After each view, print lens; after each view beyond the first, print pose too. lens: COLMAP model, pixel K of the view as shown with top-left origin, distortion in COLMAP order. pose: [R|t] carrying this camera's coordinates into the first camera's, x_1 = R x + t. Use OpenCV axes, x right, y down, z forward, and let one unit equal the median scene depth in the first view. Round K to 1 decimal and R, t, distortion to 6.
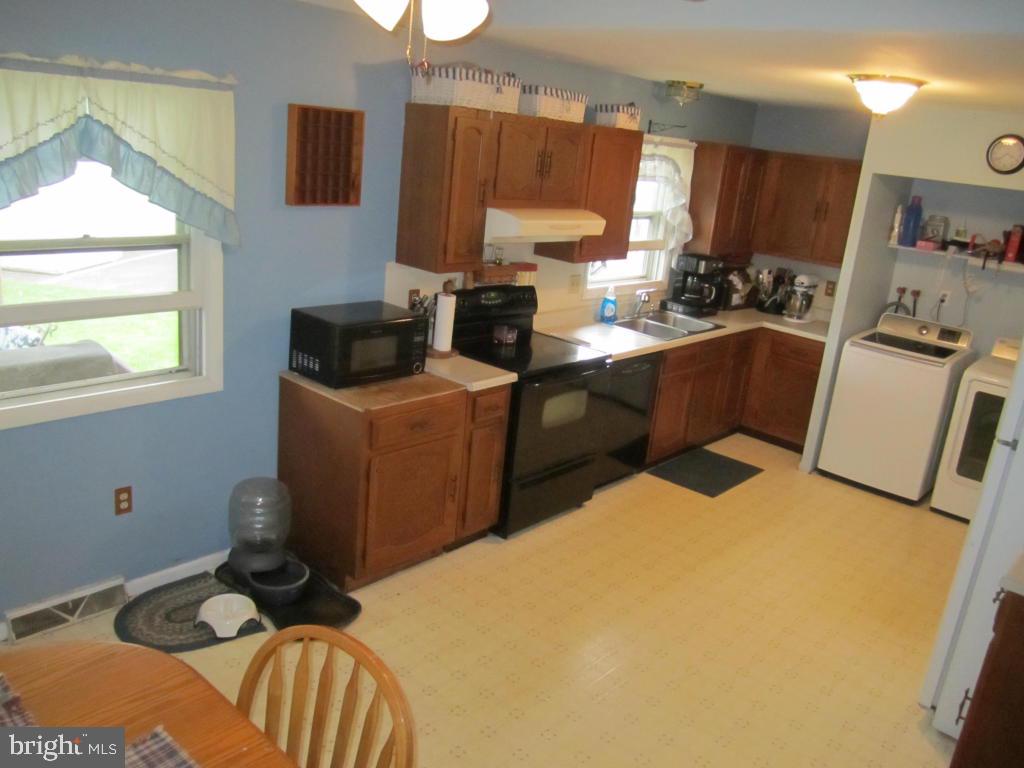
lens RADIAL K [[844.0, 0, 512.0], [0, 844.0, 384.0], [0, 0, 1]] dist [-0.079747, 0.053319]
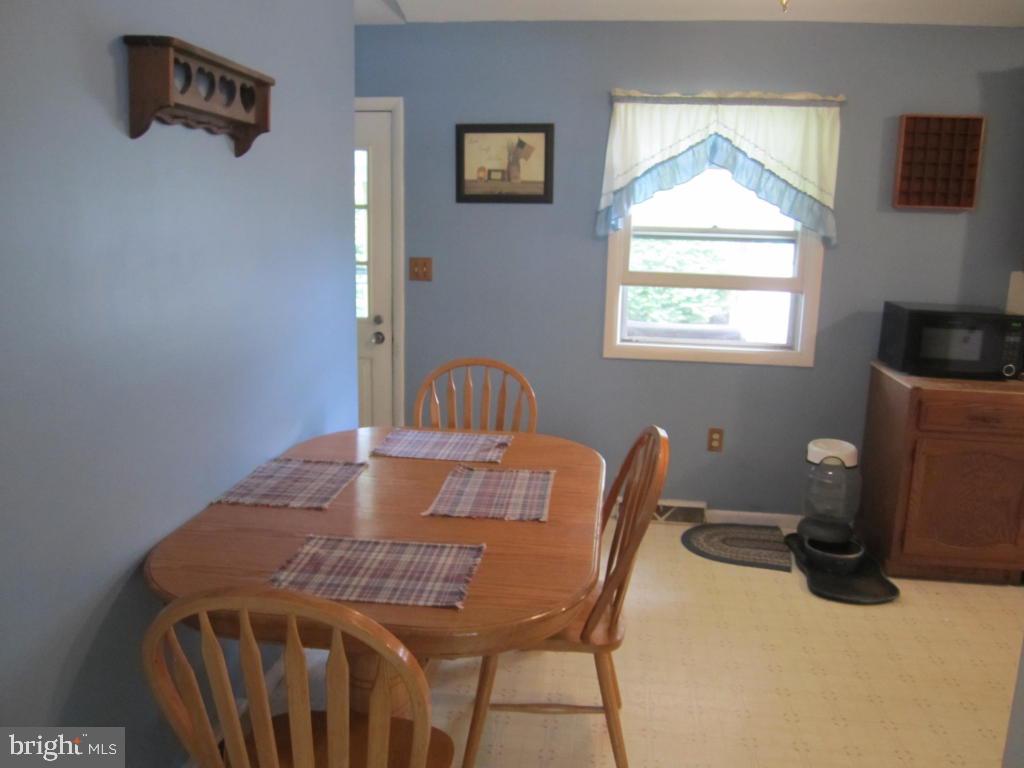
lens RADIAL K [[844.0, 0, 512.0], [0, 844.0, 384.0], [0, 0, 1]] dist [-0.079747, 0.053319]
pose [[0.553896, 0.084030, -0.828335, 0.433342], [-0.211709, 0.976408, -0.042516, 0.190981], [0.805220, 0.198915, 0.558618, 0.034458]]
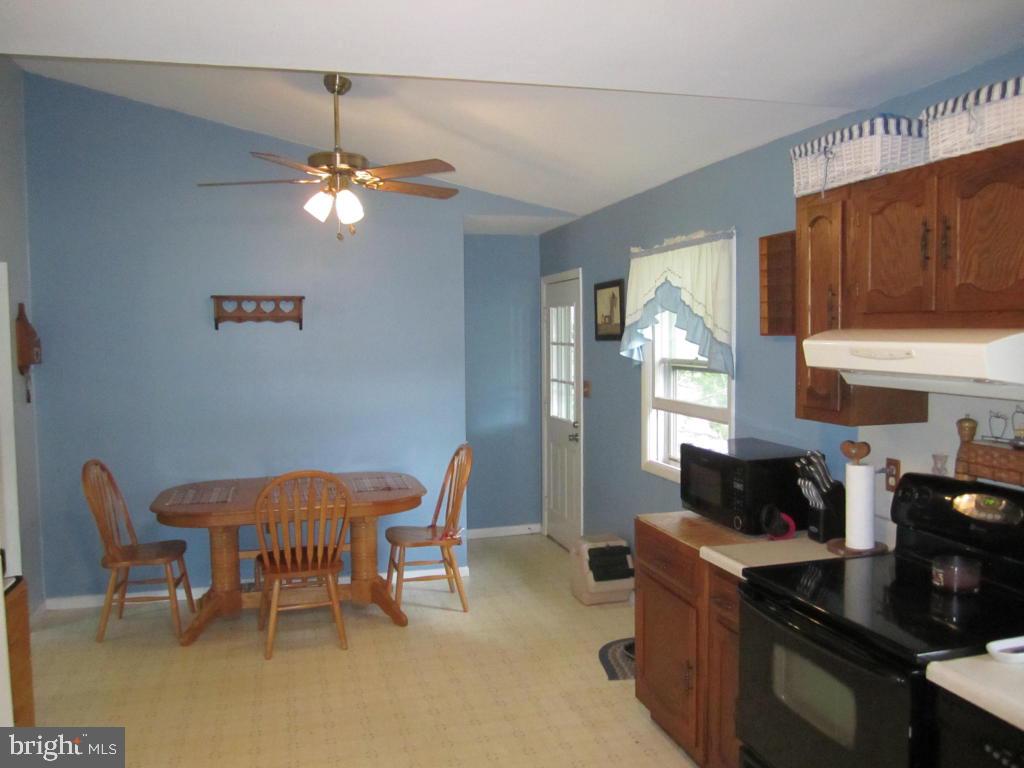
lens RADIAL K [[844.0, 0, 512.0], [0, 844.0, 384.0], [0, 0, 1]] dist [-0.079747, 0.053319]
pose [[-0.558582, -0.039334, -0.828516, 0.838723], [-0.280516, 0.948976, 0.144069, -0.250970], [0.780575, 0.312887, -0.541114, 1.515712]]
